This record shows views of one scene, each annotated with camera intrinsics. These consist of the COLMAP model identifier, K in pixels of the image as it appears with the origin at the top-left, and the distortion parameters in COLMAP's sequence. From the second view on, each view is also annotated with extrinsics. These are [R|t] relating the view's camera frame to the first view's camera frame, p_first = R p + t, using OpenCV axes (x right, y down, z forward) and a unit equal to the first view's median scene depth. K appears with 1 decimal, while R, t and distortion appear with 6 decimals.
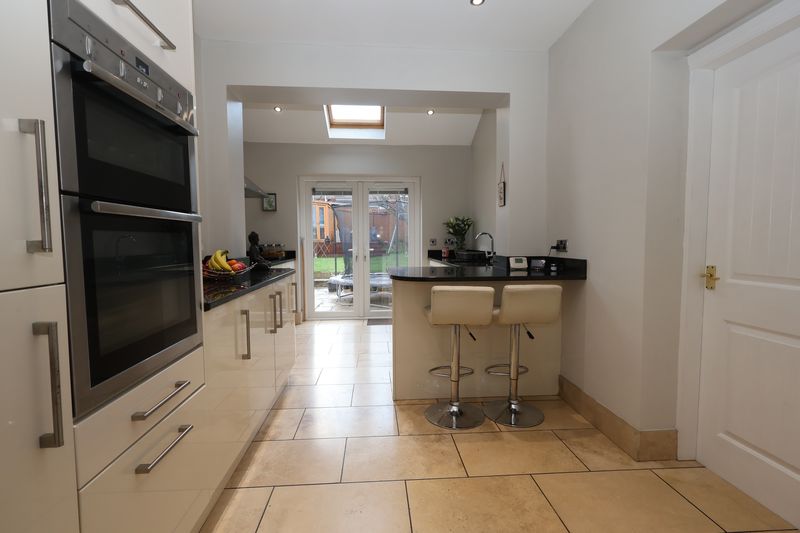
lens RADIAL K [[374.0, 0, 399.6], [0, 374.0, 264.2], [0, 0, 1]] dist [0.002952, 0.000043]
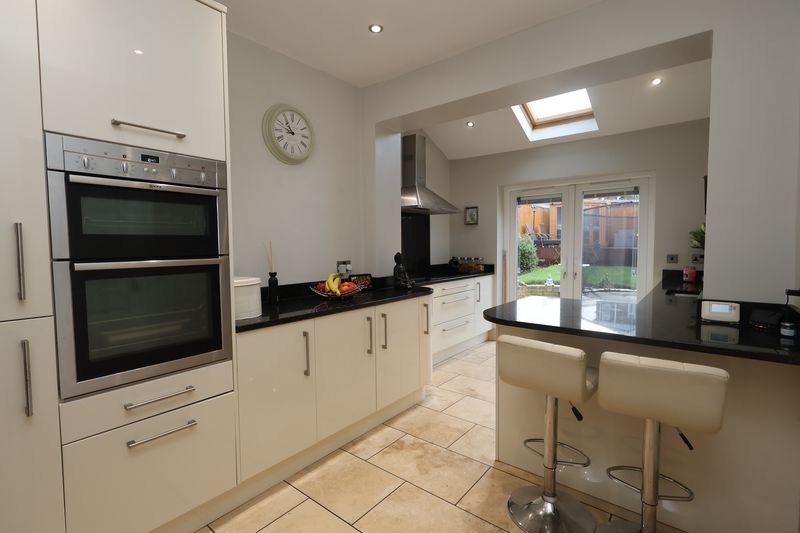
lens RADIAL K [[374.0, 0, 399.6], [0, 374.0, 264.2], [0, 0, 1]] dist [0.002952, 0.000043]
pose [[0.733416, 0.034793, -0.678889, 0.197770], [-0.037745, 0.999233, 0.010434, -0.037426], [0.678732, 0.017973, 0.734166, 0.124502]]
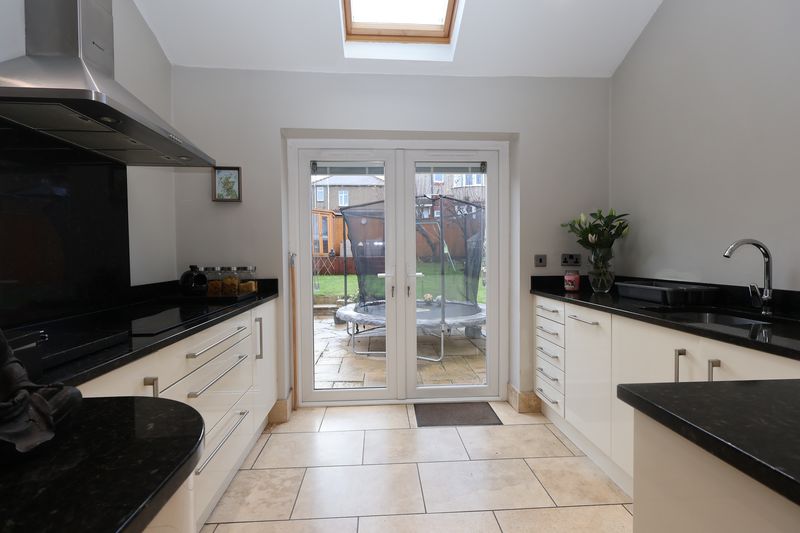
lens RADIAL K [[374.0, 0, 399.6], [0, 374.0, 264.2], [0, 0, 1]] dist [0.002952, 0.000043]
pose [[0.999982, -0.002804, -0.005323, -0.107779], [0.002615, 0.999375, -0.035266, -0.036952], [0.005418, 0.035251, 0.999364, 0.485457]]
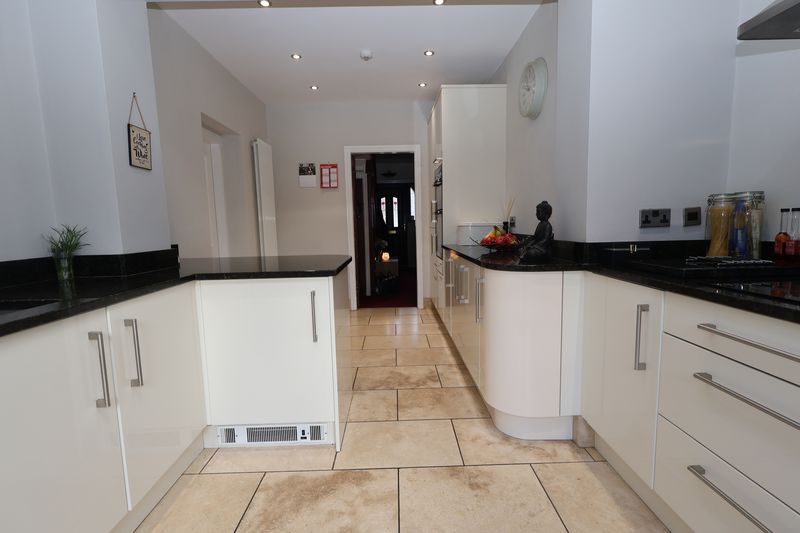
lens RADIAL K [[374.0, 0, 399.6], [0, 374.0, 264.2], [0, 0, 1]] dist [0.002952, 0.000043]
pose [[-0.998413, 0.018829, 0.053069, -0.098848], [0.027852, 0.984210, 0.174800, -0.057463], [-0.048940, 0.176000, -0.983173, 0.966827]]
